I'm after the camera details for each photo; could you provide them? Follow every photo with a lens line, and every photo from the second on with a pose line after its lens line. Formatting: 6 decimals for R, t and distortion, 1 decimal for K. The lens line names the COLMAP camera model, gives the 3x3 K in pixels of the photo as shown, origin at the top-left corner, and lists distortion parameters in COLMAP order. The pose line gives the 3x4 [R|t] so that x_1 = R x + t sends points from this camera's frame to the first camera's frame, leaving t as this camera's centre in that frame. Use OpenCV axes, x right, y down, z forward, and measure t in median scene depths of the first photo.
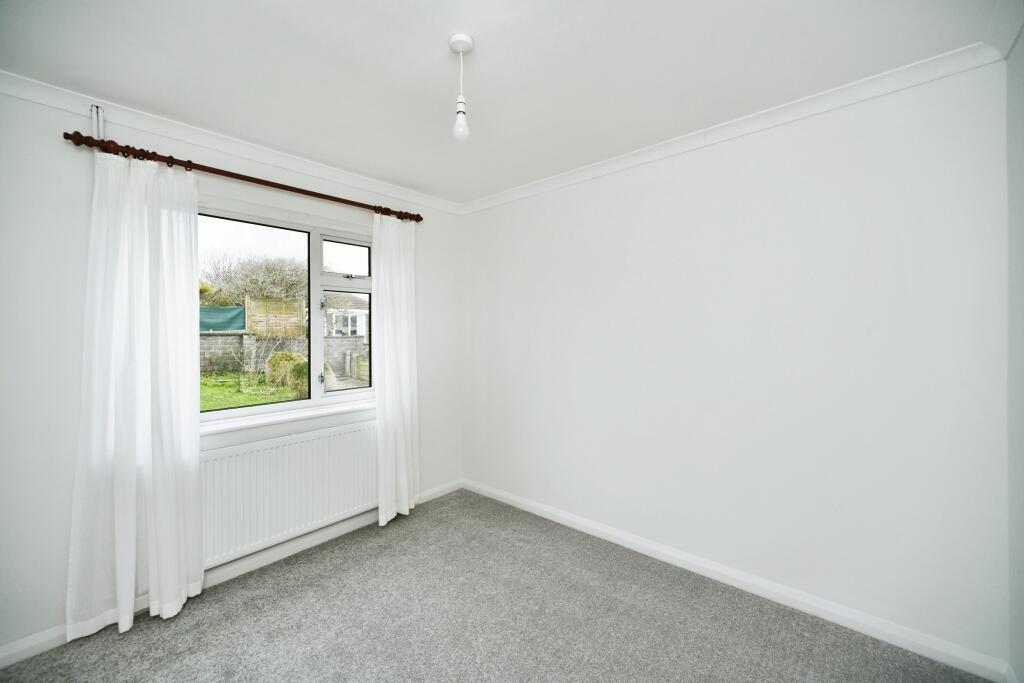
lens RADIAL K [[415.2, 0, 507.4], [0, 415.2, 337.6], [0, 0, 1]] dist [0.001738, 0.000239]
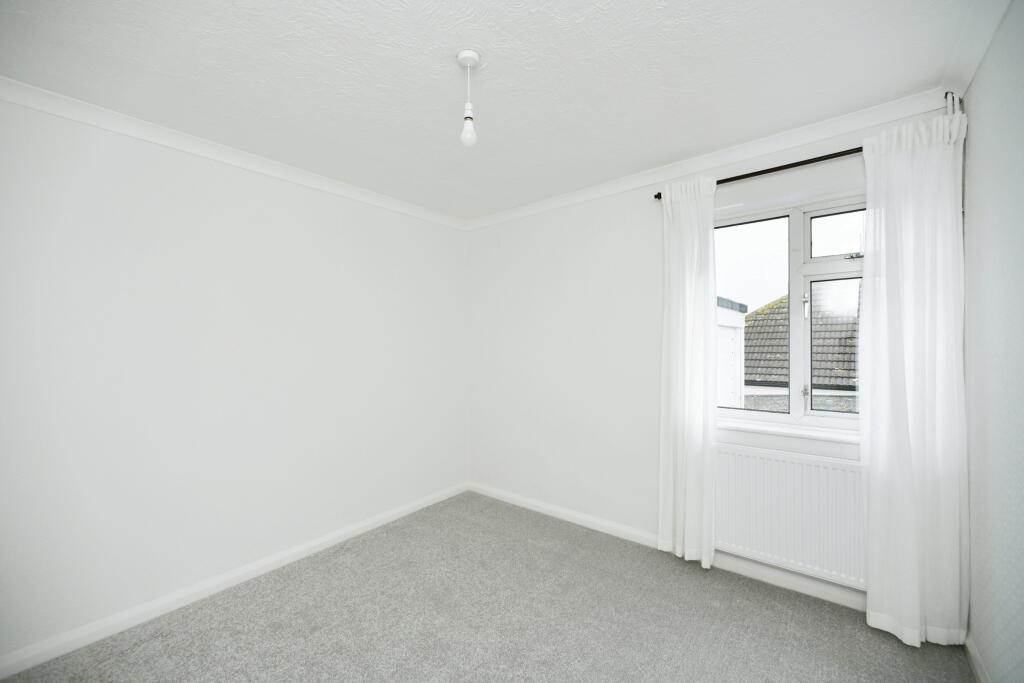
lens RADIAL K [[409.9, 0, 509.5], [0, 409.9, 347.3], [0, 0, 1]] dist [0.000053, -0.000166]
pose [[0.032961, 0.020860, -0.999239, 0.351193], [0.002038, 0.999779, 0.020939, -0.005343], [0.999455, -0.002727, 0.032911, 0.428840]]
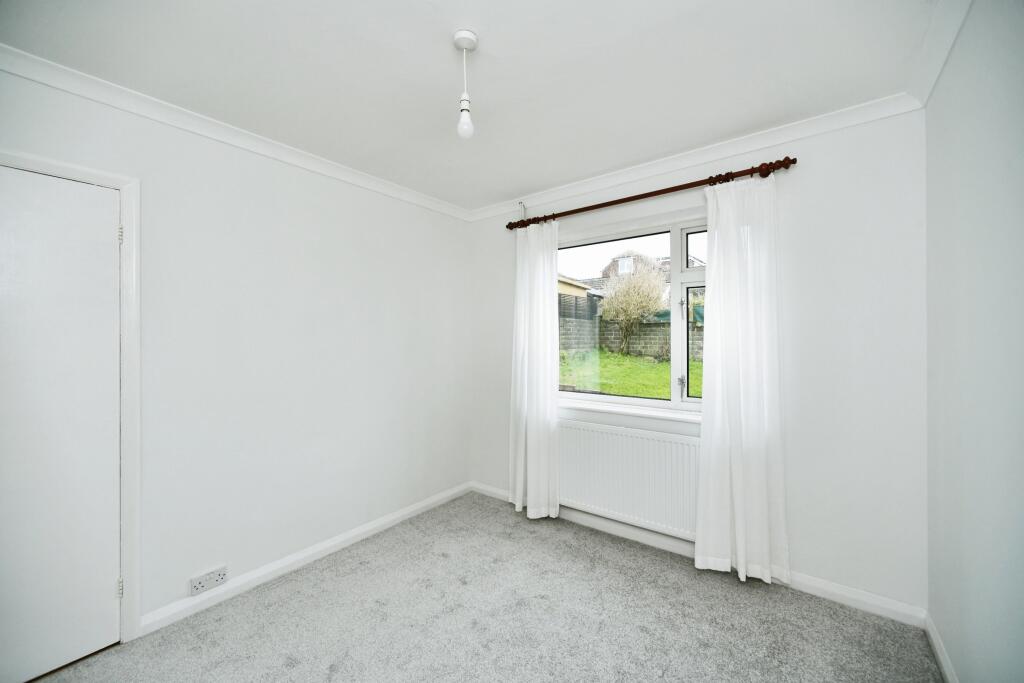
lens RADIAL K [[415.2, 0, 507.4], [0, 415.2, 337.6], [0, 0, 1]] dist [0.001738, 0.000239]
pose [[0.053788, 0.012595, -0.998473, 0.519997], [-0.005160, 0.999911, 0.012335, -0.011616], [0.998539, 0.004489, 0.053849, 0.605840]]
